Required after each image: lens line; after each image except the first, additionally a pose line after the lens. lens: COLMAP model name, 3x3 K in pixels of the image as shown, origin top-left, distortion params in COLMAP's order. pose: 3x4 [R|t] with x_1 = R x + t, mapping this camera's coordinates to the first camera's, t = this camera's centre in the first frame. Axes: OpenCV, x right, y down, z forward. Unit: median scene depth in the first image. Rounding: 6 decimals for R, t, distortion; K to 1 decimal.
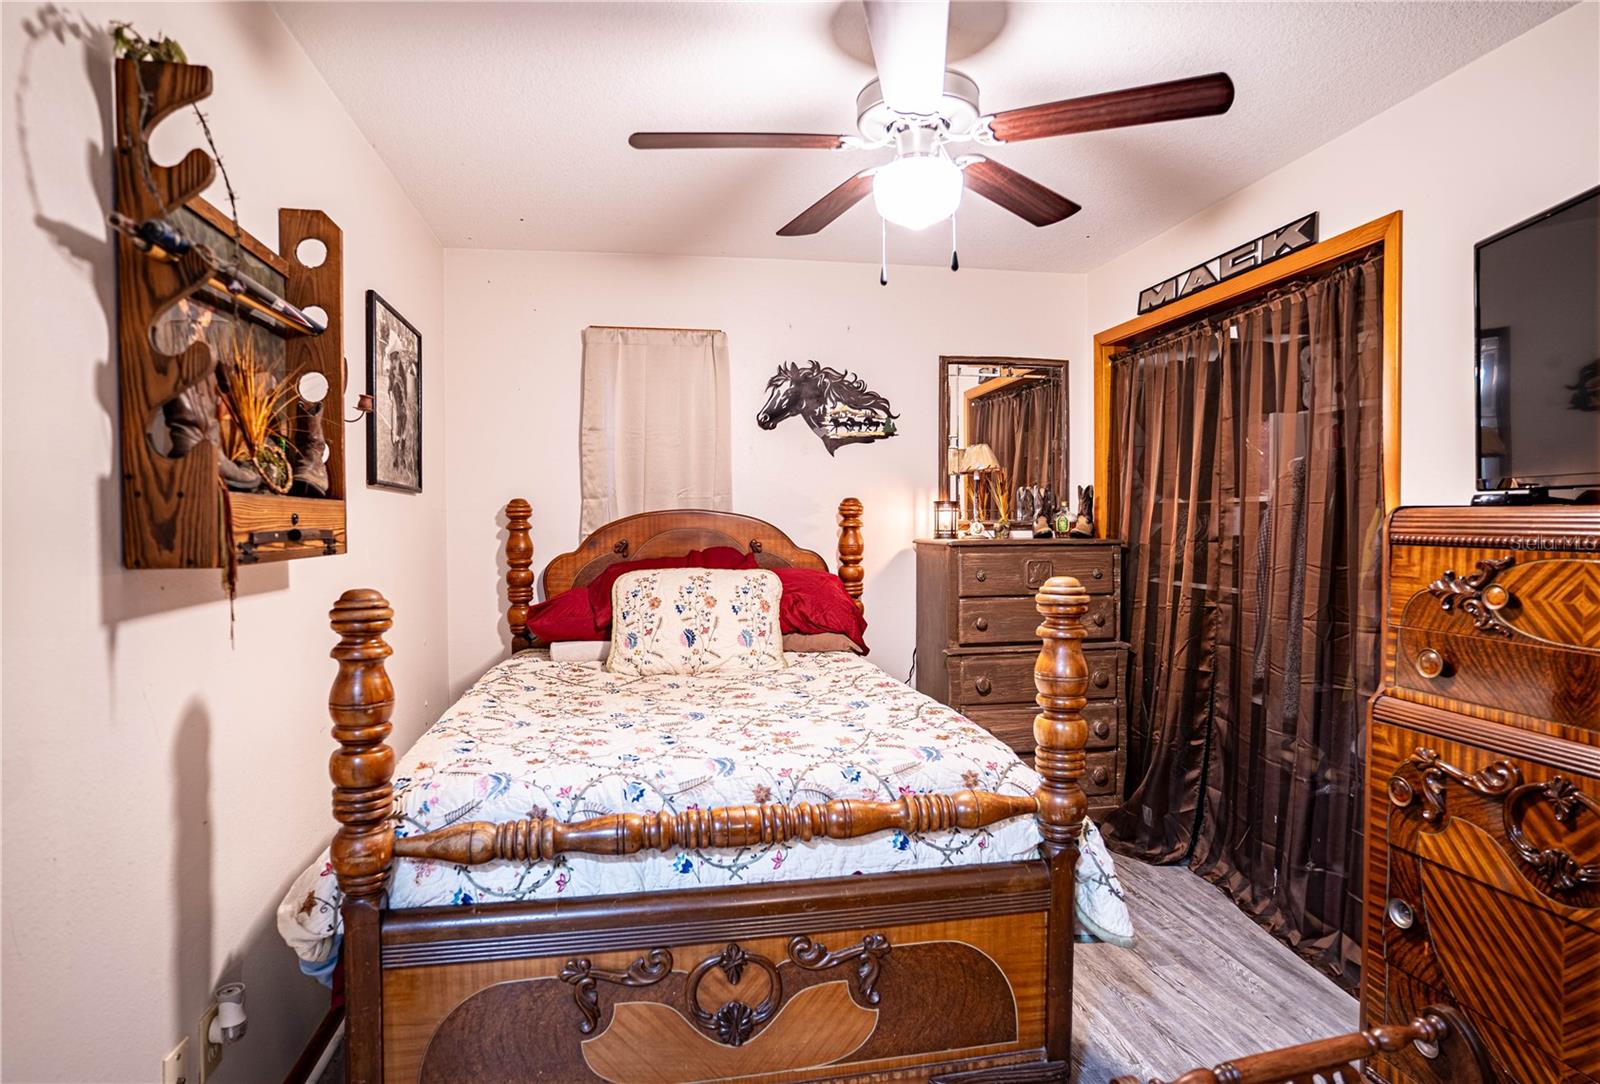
lens RADIAL K [[880.0, 0, 800.0], [0, 880.0, 542.0], [0, 0, 1]] dist [-0.064698, 0.048398]
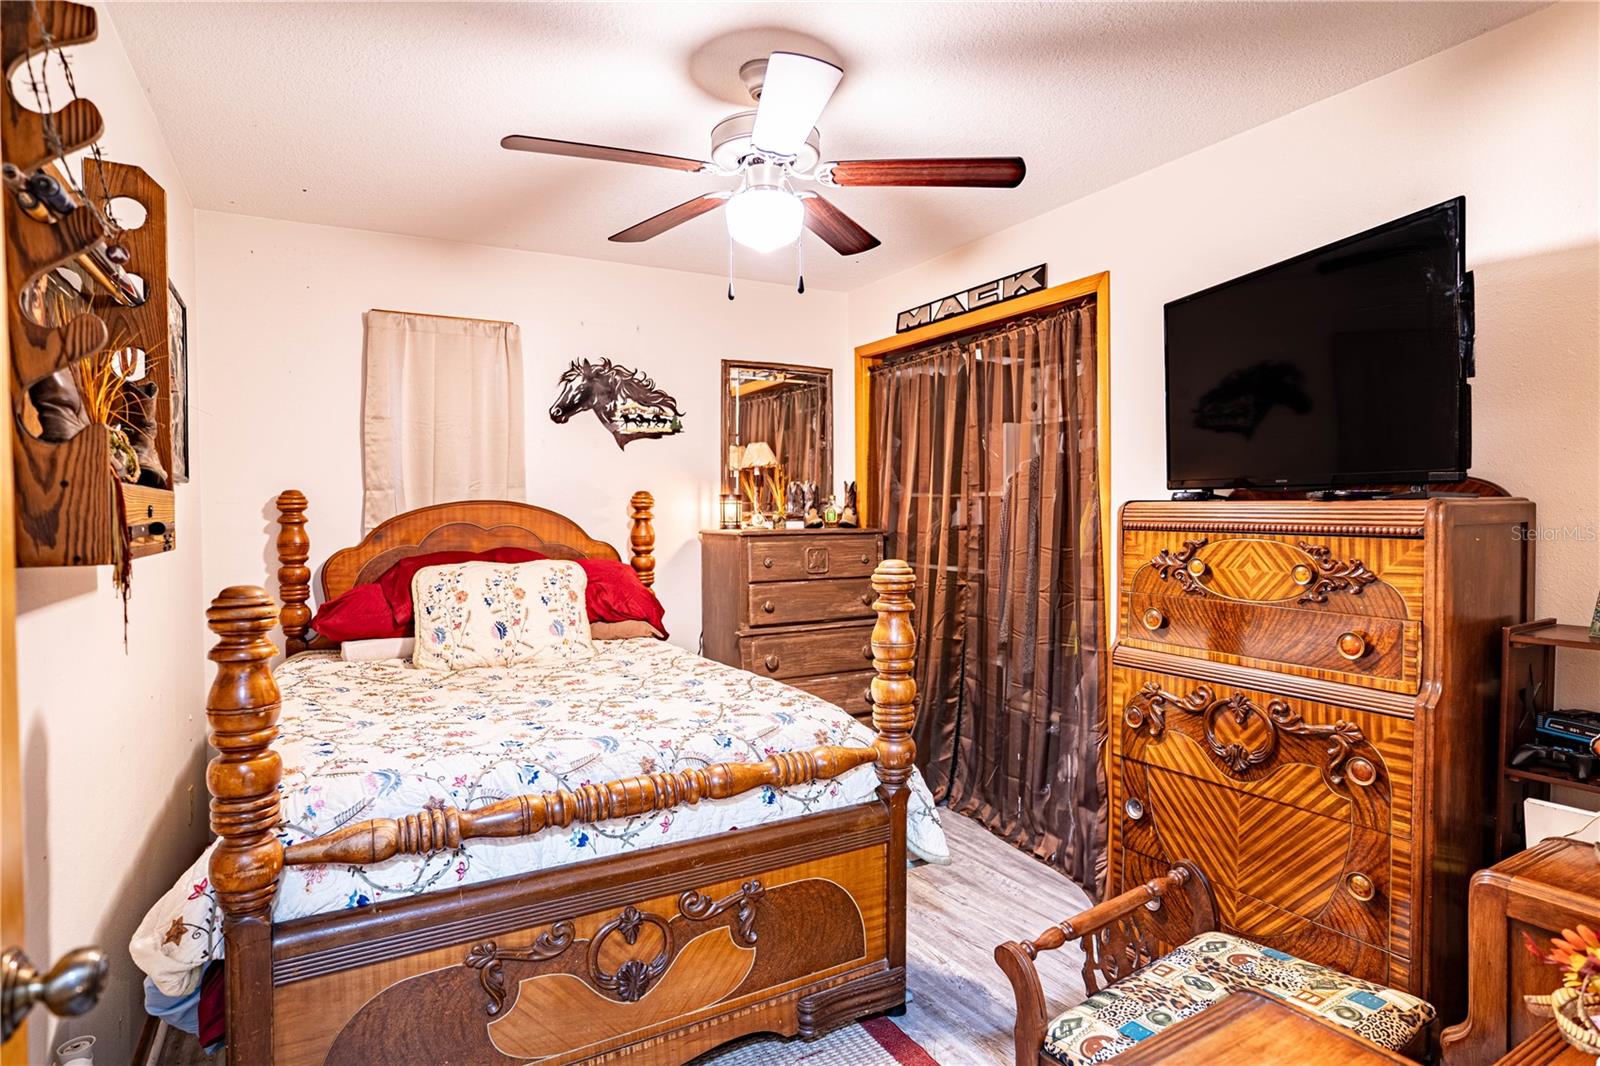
lens RADIAL K [[873.0, 0, 800.0], [0, 873.0, 533.0], [0, 0, 1]] dist [-0.062111, 0.045724]
pose [[0.940568, -0.009327, 0.339477, -0.227734], [0.009823, 0.999952, 0.000258, 0.002599], [-0.339463, 0.003092, 0.940614, -0.071530]]
